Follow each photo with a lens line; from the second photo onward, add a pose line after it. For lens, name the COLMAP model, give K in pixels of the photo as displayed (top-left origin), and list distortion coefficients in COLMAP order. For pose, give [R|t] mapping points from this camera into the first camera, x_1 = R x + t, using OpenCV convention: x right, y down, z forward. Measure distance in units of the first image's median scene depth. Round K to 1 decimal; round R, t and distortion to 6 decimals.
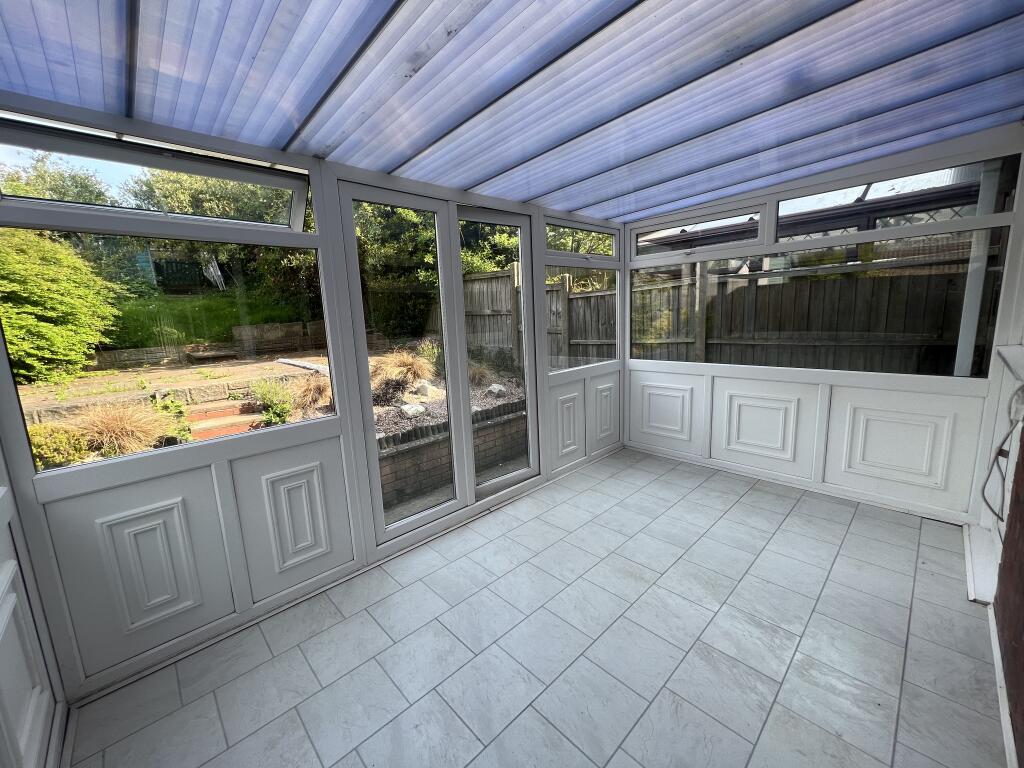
lens RADIAL K [[408.9, 0, 512.0], [0, 408.9, 384.0], [0, 0, 1]] dist [-0.000269, 0.000112]
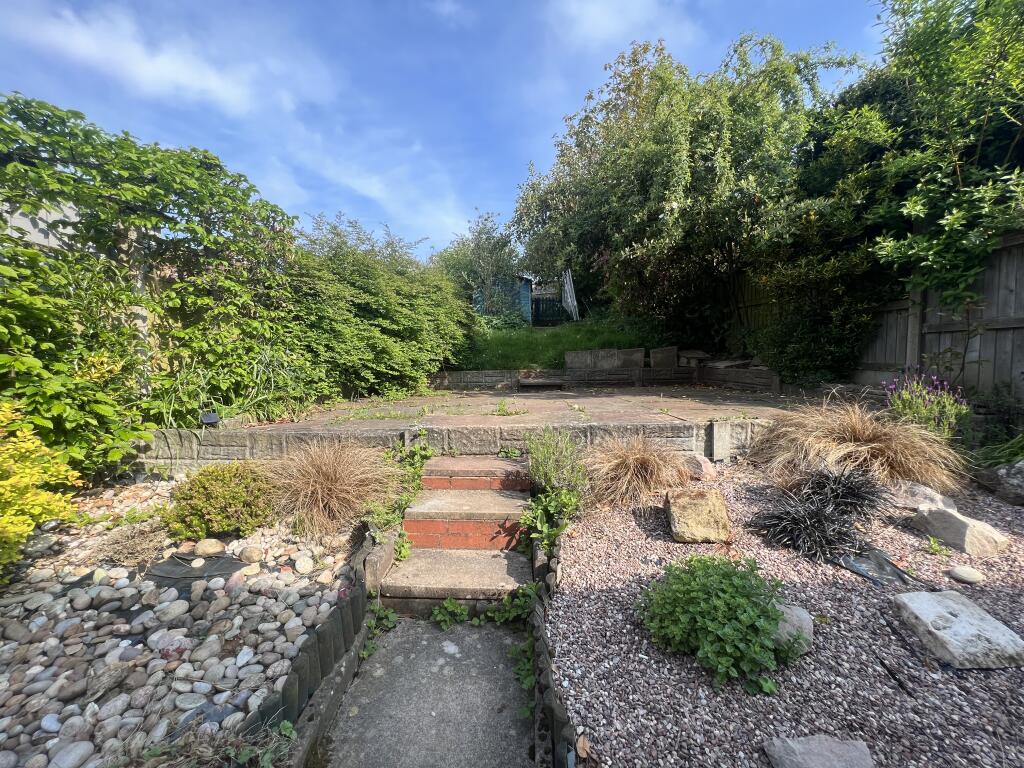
lens RADIAL K [[408.9, 0, 512.0], [0, 408.9, 384.0], [0, 0, 1]] dist [-0.000269, 0.000112]
pose [[0.695156, 0.068525, -0.715586, -0.173372], [-0.139088, 0.989457, -0.040366, -0.028002], [0.705275, 0.127590, 0.697358, 0.383516]]
